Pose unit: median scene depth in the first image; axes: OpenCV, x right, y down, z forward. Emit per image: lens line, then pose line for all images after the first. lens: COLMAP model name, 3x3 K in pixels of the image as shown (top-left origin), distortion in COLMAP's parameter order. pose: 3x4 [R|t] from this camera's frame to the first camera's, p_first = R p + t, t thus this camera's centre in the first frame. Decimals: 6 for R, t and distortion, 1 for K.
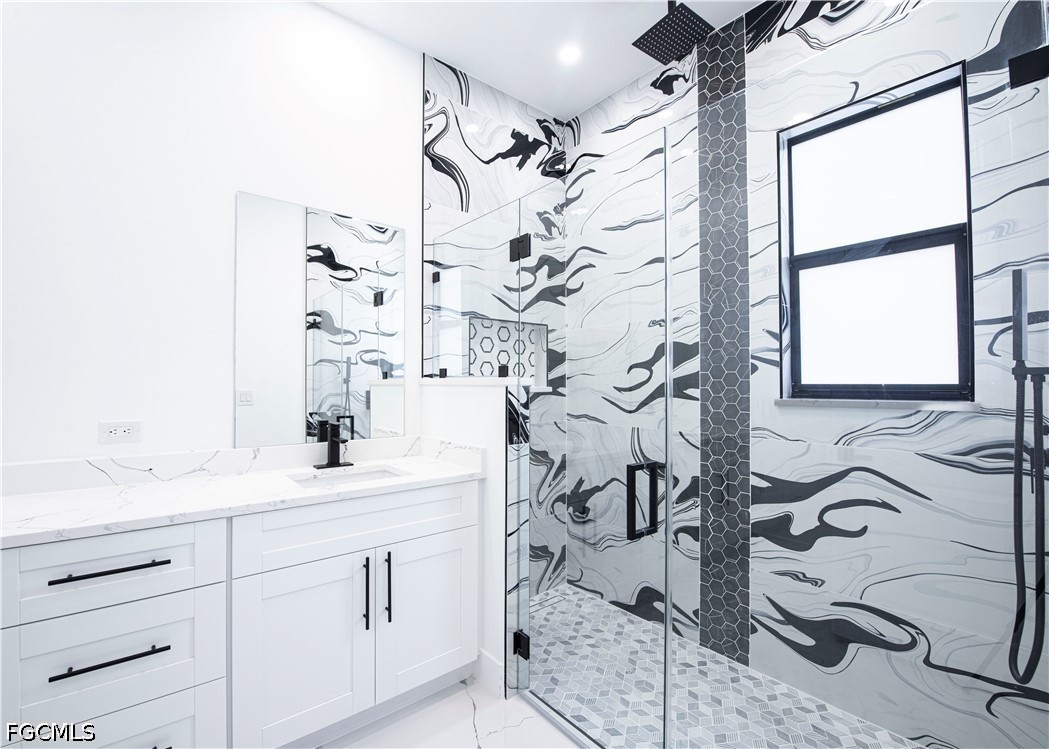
lens RADIAL K [[443.5, 0, 502.9], [0, 443.5, 378.1], [0, 0, 1]] dist [-0.023862, -0.000528]
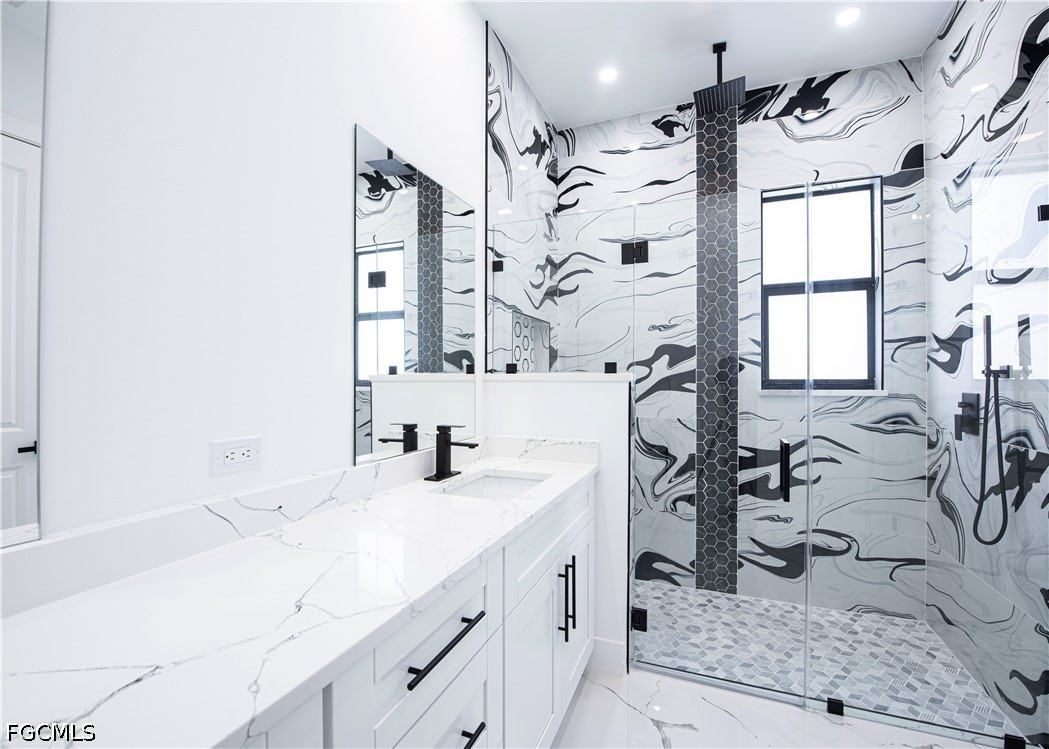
lens RADIAL K [[443.5, 0, 502.9], [0, 443.5, 378.1], [0, 0, 1]] dist [-0.023862, -0.000528]
pose [[0.872198, -0.000405, 0.489153, -0.677884], [-0.004830, 0.999944, 0.009440, 0.001067], [-0.489130, -0.010596, 0.872147, 0.194019]]
